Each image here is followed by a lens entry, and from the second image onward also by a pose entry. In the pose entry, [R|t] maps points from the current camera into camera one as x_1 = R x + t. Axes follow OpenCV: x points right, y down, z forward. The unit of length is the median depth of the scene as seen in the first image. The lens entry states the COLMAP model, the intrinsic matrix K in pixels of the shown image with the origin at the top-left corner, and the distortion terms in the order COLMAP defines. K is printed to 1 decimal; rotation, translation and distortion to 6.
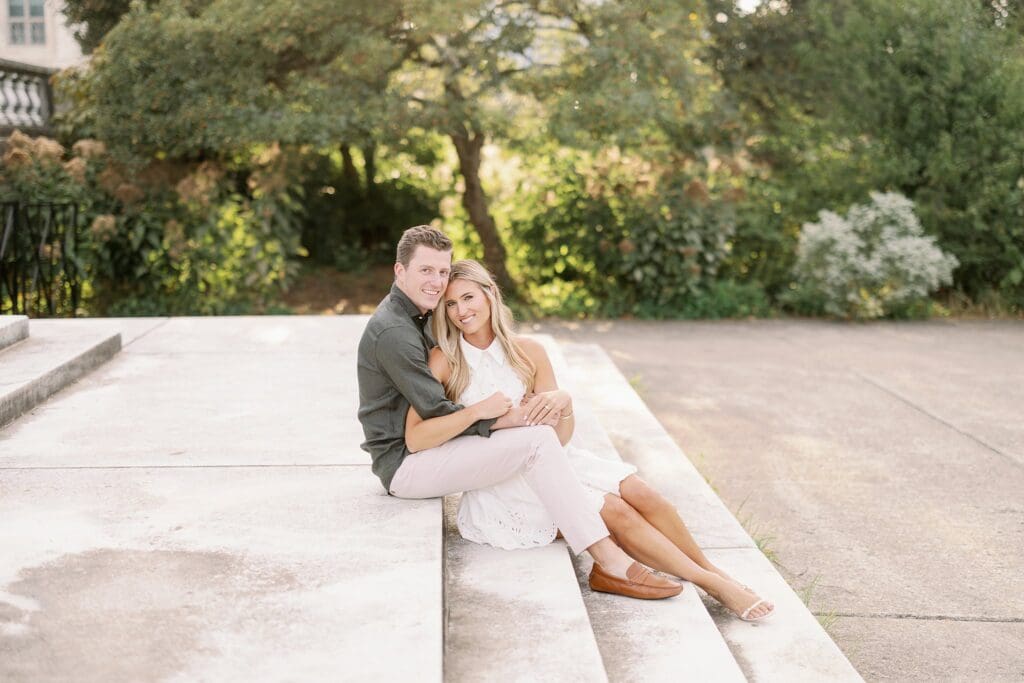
lens RADIAL K [[1457.4, 0, 511.4], [0, 1457.4, 341.4], [0, 0, 1]] dist [0.001832, 0.000000]
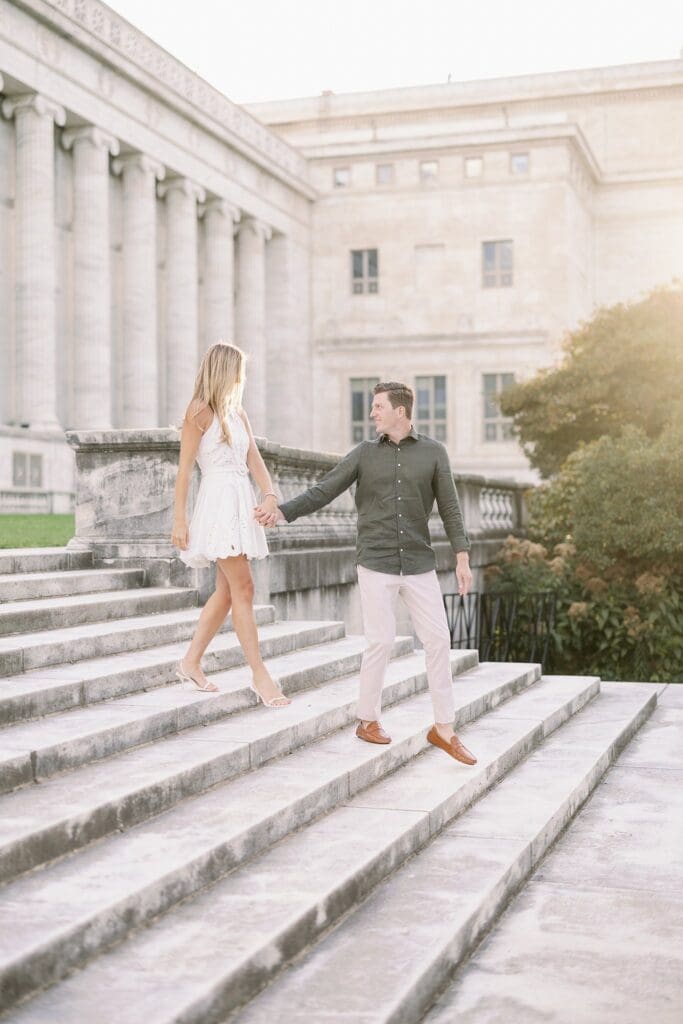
lens RADIAL K [[1457.4, 0, 342.4], [0, 1457.4, 512.6], [0, 0, 1]] dist [0.001832, 0.000000]
pose [[0.943553, -0.004886, -0.331186, -0.049685], [-0.040357, 0.990746, -0.129593, 0.010540], [0.328755, 0.135644, 0.934624, -0.280654]]
